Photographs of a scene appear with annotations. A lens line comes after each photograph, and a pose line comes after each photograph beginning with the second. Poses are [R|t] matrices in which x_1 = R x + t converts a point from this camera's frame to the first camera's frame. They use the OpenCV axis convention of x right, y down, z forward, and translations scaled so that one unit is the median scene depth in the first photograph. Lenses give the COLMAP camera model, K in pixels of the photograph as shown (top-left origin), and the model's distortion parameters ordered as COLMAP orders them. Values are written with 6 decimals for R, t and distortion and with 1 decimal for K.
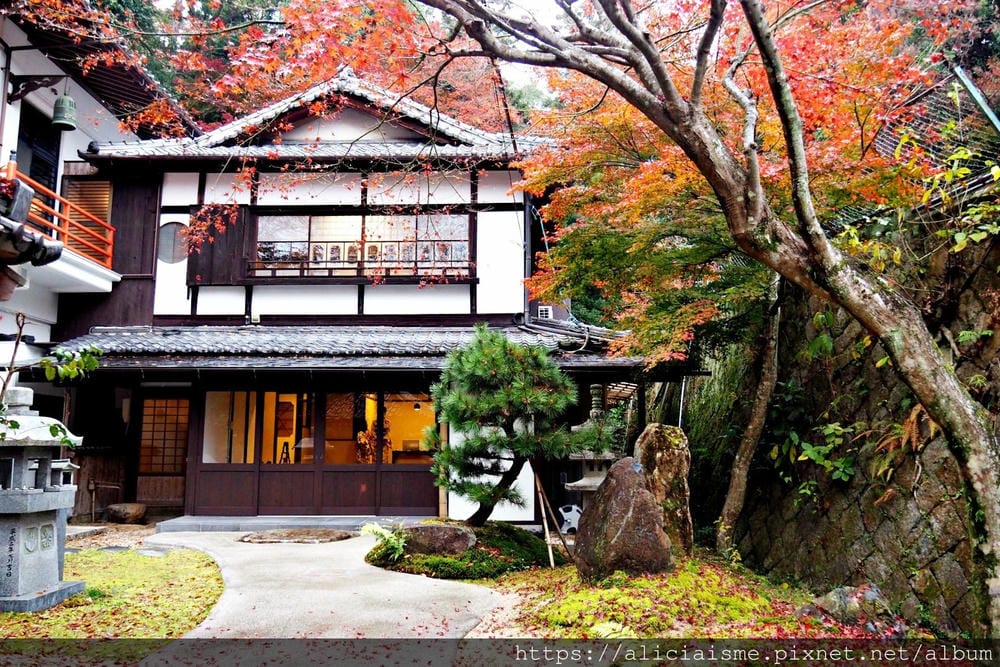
lens RADIAL K [[860.4, 0, 502.7], [0, 860.4, 322.7], [0, 0, 1]] dist [-0.020515, -0.009397]
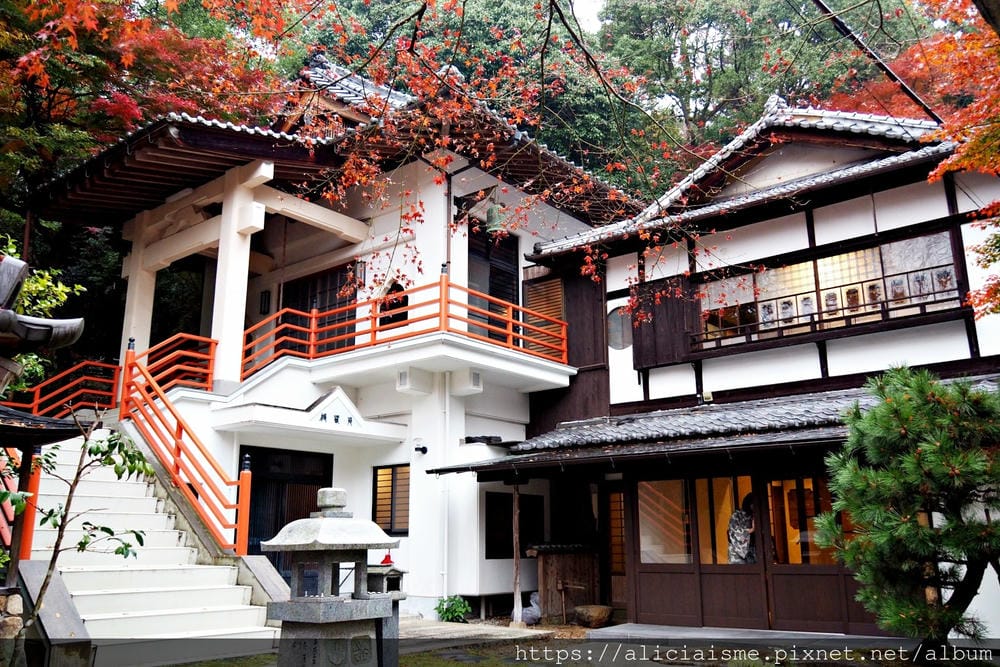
lens RADIAL K [[860.4, 0, 502.7], [0, 860.4, 322.7], [0, 0, 1]] dist [-0.020515, -0.009397]
pose [[0.780653, -0.161544, -0.603725, 0.099068], [0.098671, 0.985758, -0.136180, 0.020072], [0.617126, 0.046739, 0.785475, 0.161807]]
